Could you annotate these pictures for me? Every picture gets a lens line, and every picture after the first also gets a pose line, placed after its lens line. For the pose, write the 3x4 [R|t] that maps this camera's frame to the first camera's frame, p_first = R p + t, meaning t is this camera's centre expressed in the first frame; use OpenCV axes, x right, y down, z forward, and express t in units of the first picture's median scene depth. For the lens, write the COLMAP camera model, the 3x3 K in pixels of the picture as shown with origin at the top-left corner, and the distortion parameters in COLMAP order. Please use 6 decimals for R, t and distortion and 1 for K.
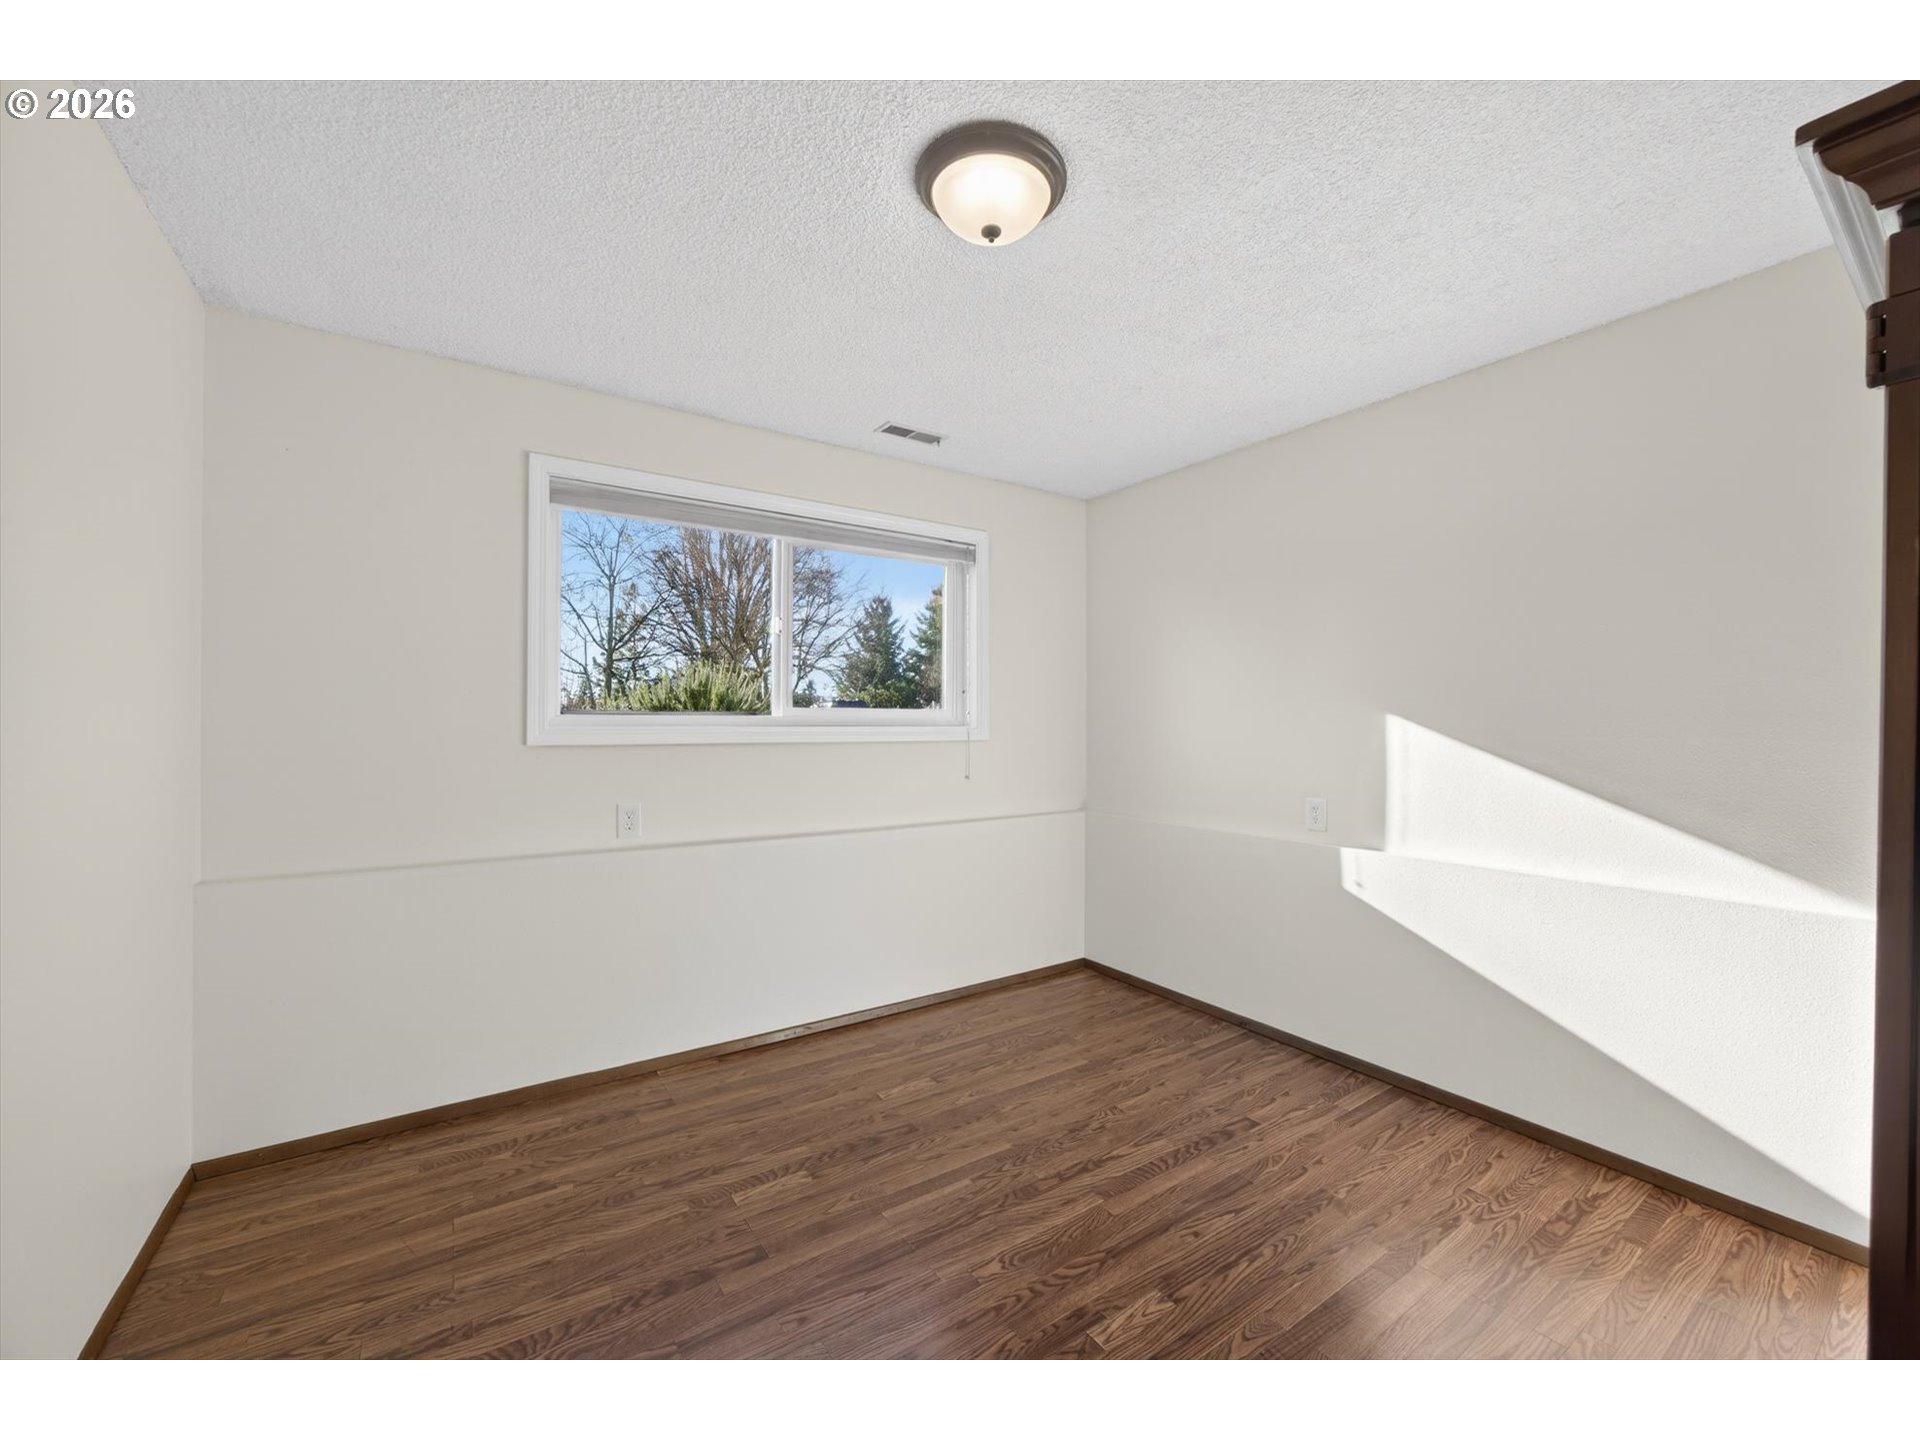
lens RADIAL K [[740.4, 0, 960.0], [0, 740.4, 720.0], [0, 0, 1]] dist [-0.000309, -0.000291]
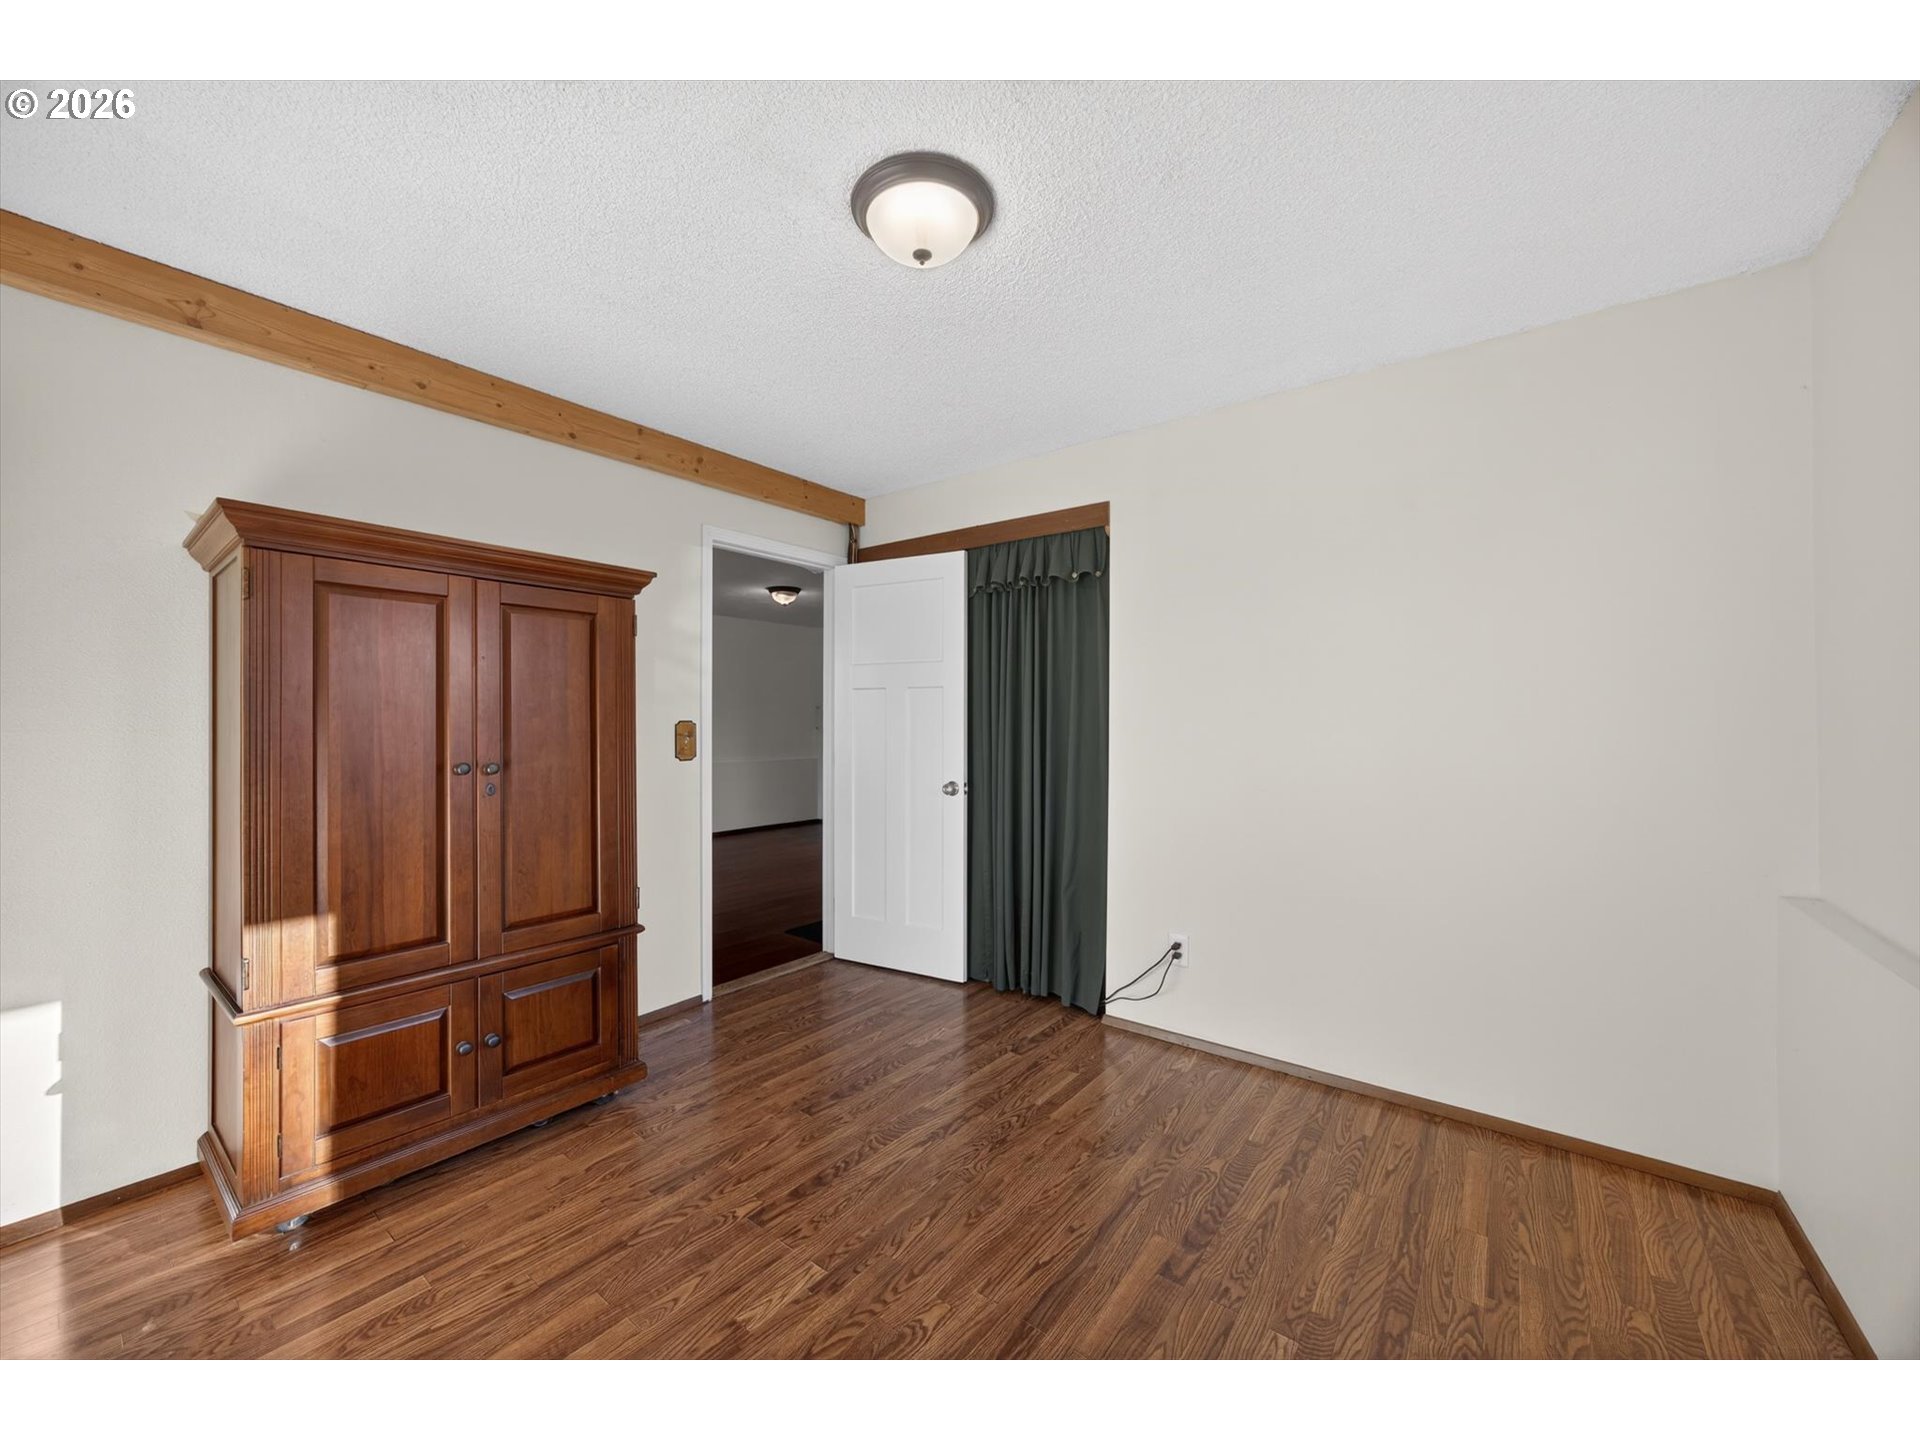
lens RADIAL K [[740.4, 0, 960.0], [0, 740.4, 720.0], [0, 0, 1]] dist [-0.000309, -0.000291]
pose [[-0.941747, -0.006694, -0.336255, 0.332233], [-0.002937, 0.999927, -0.011681, 0.020018], [0.336309, -0.010013, -0.941698, 1.941247]]
